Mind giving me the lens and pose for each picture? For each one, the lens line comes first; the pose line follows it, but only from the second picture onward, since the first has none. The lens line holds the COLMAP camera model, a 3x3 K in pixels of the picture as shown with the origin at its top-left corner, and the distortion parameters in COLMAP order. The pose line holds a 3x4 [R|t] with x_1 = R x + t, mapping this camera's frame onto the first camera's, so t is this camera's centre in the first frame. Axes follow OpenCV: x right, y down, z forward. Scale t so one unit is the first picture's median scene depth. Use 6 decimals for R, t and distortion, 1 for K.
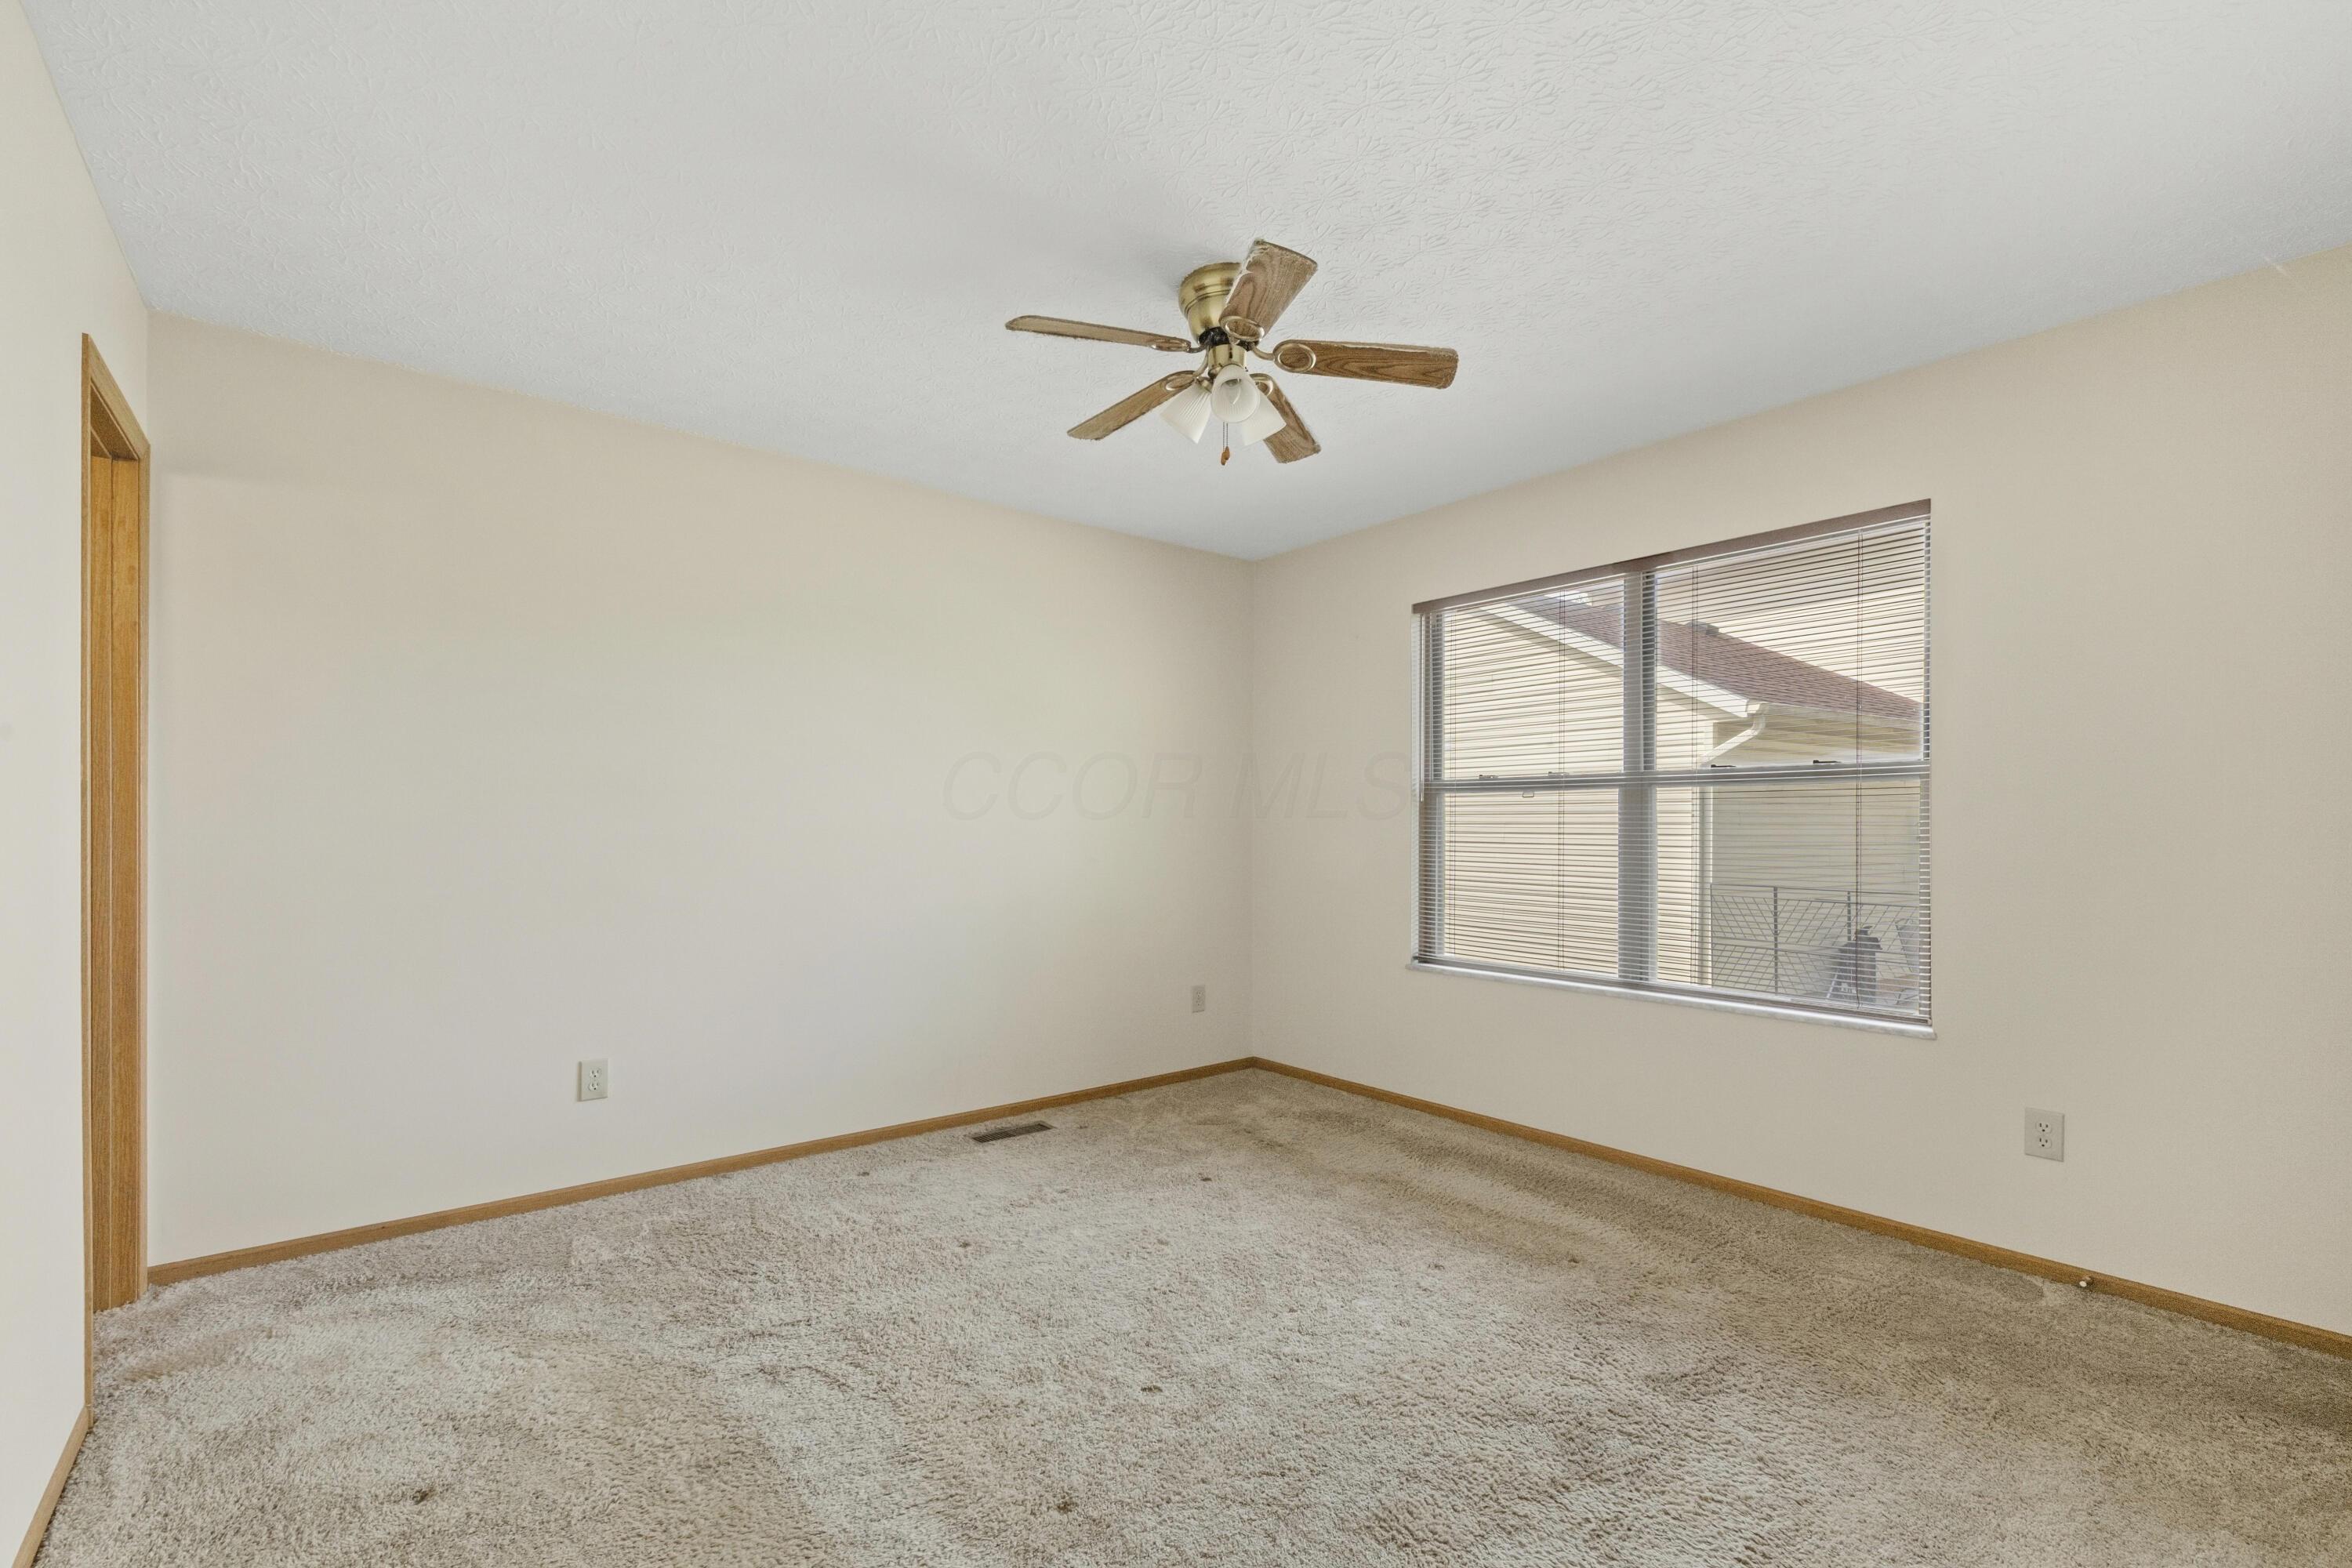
lens RADIAL K [[1031.4, 0, 1197.2], [0, 1031.4, 815.0], [0, 0, 1]] dist [0.000269, -0.000020]
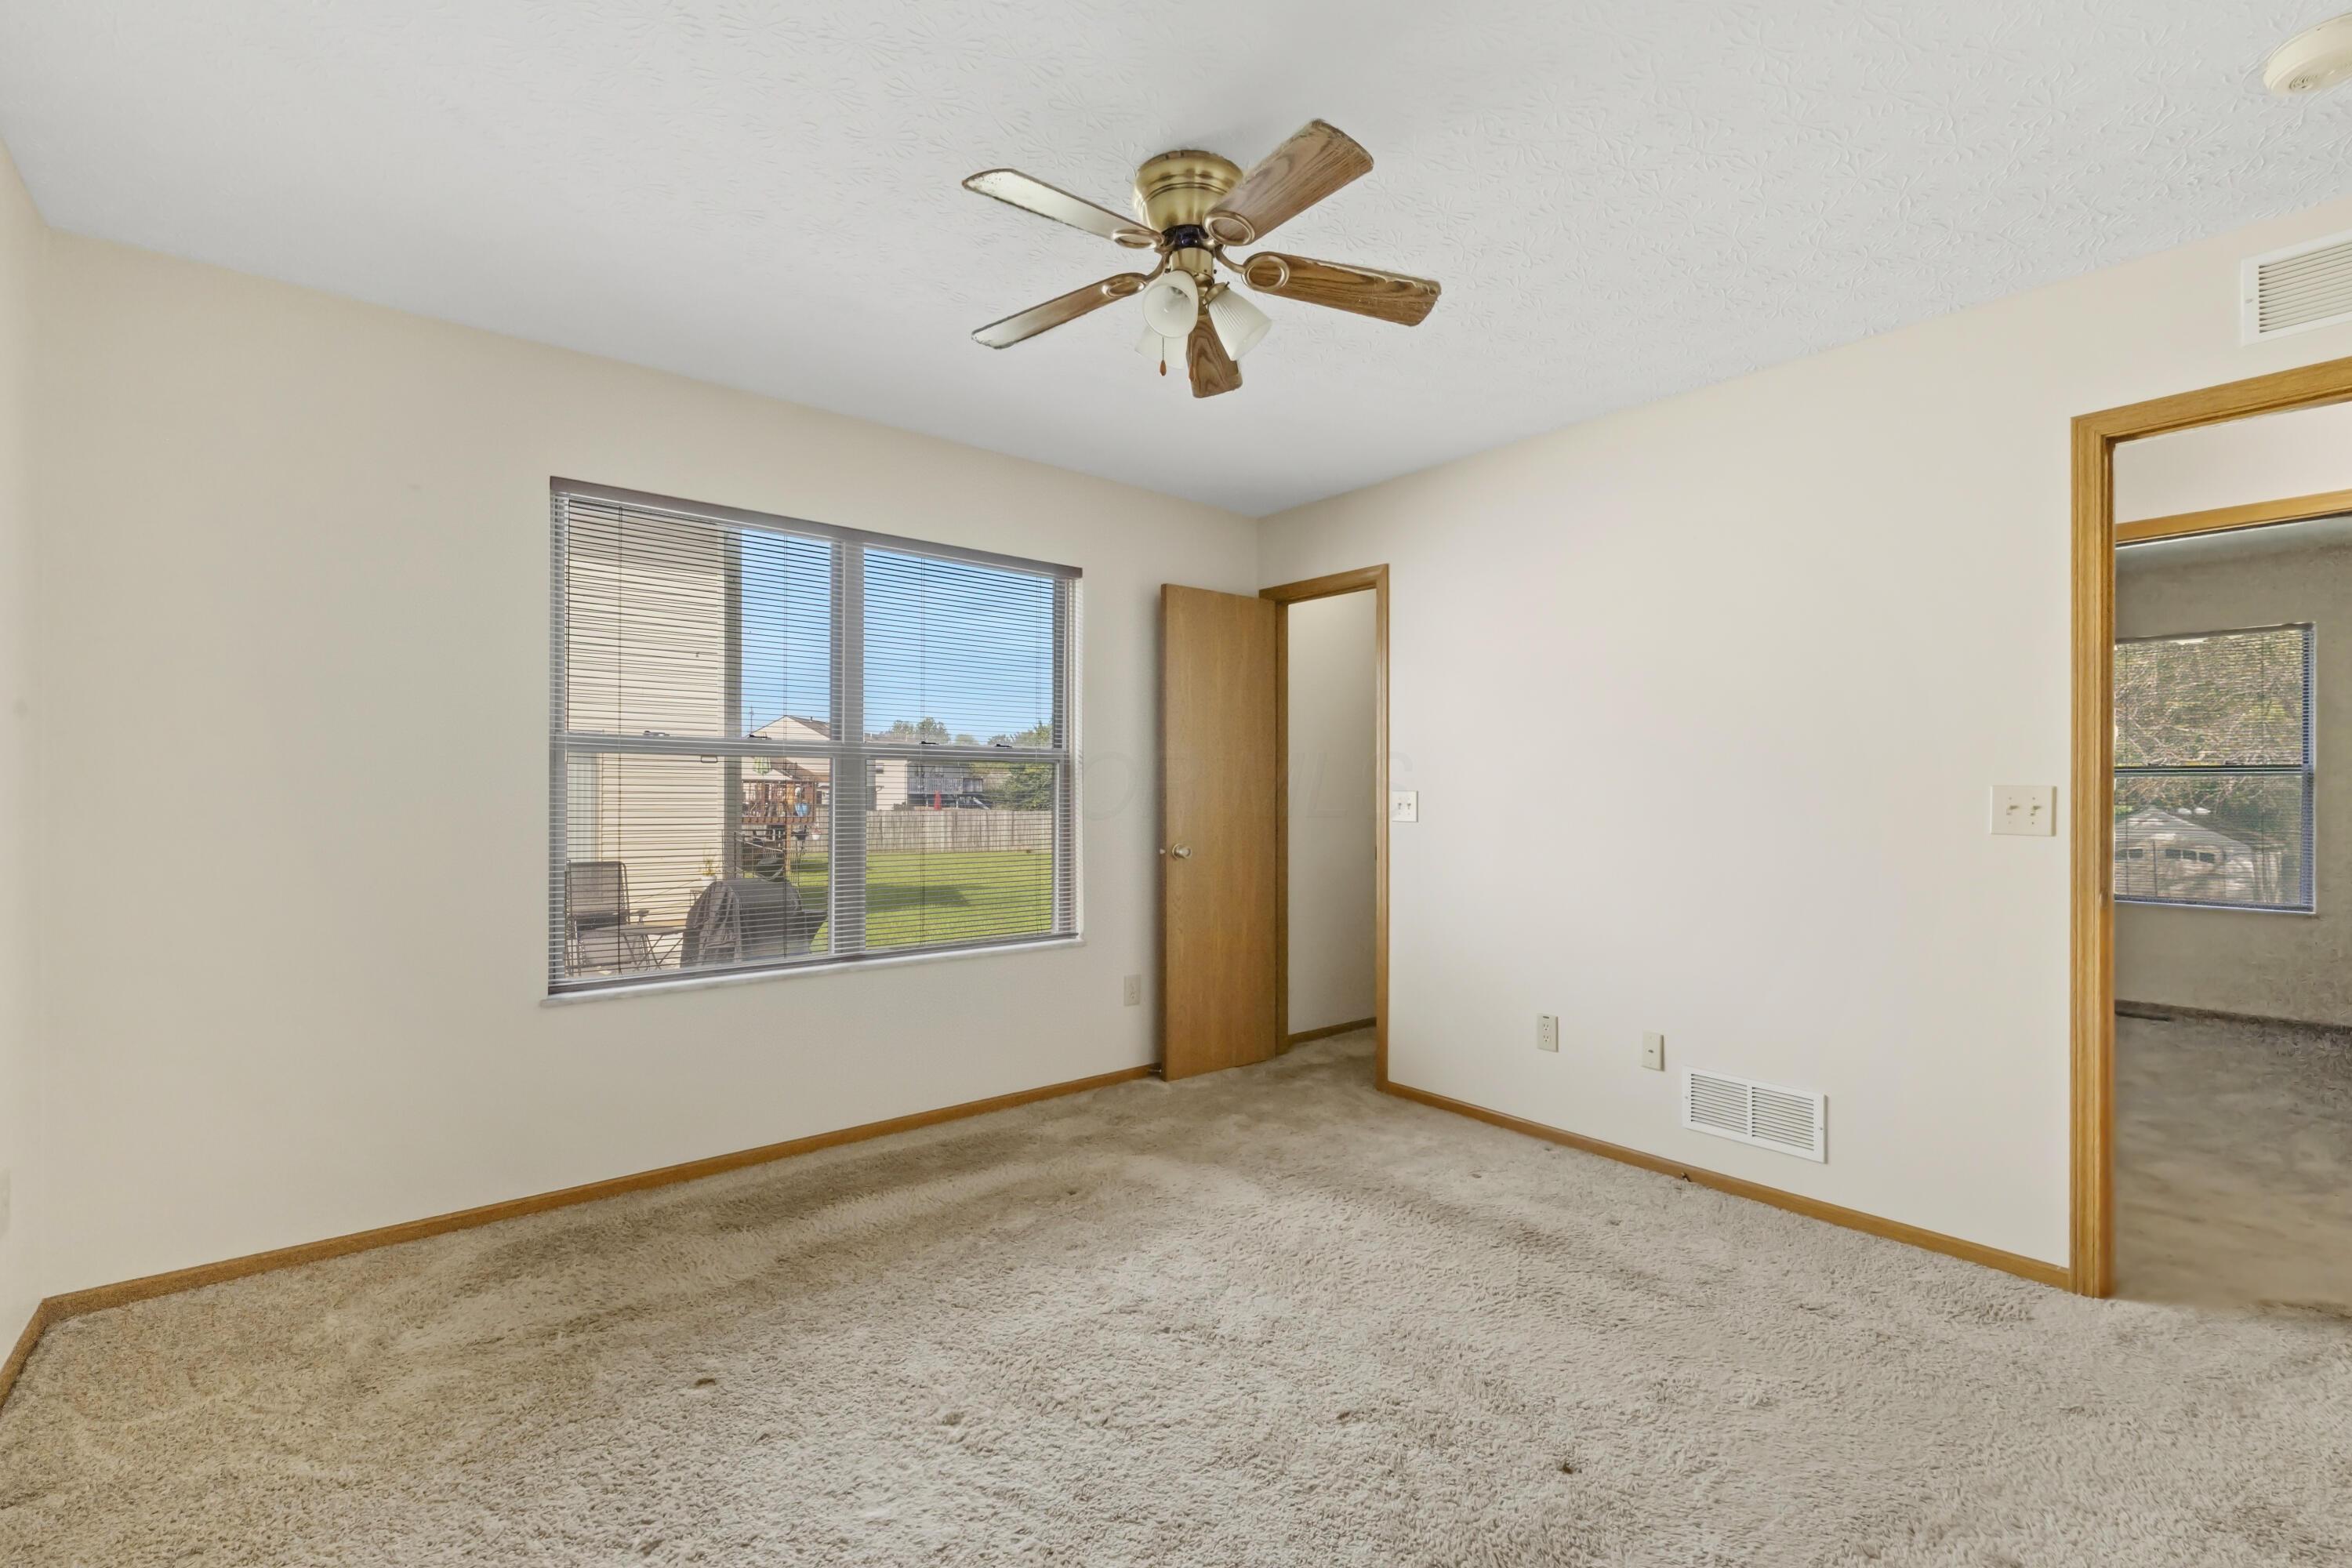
lens RADIAL K [[1048.4, 0, 1216.6], [0, 1048.4, 785.4], [0, 0, 1]] dist [0.001397, 0.000308]
pose [[-0.038541, 0.013367, 0.999168, -0.594166], [-0.013153, 0.999817, -0.013883, 0.008442], [-0.999170, -0.013677, -0.038359, 0.690179]]
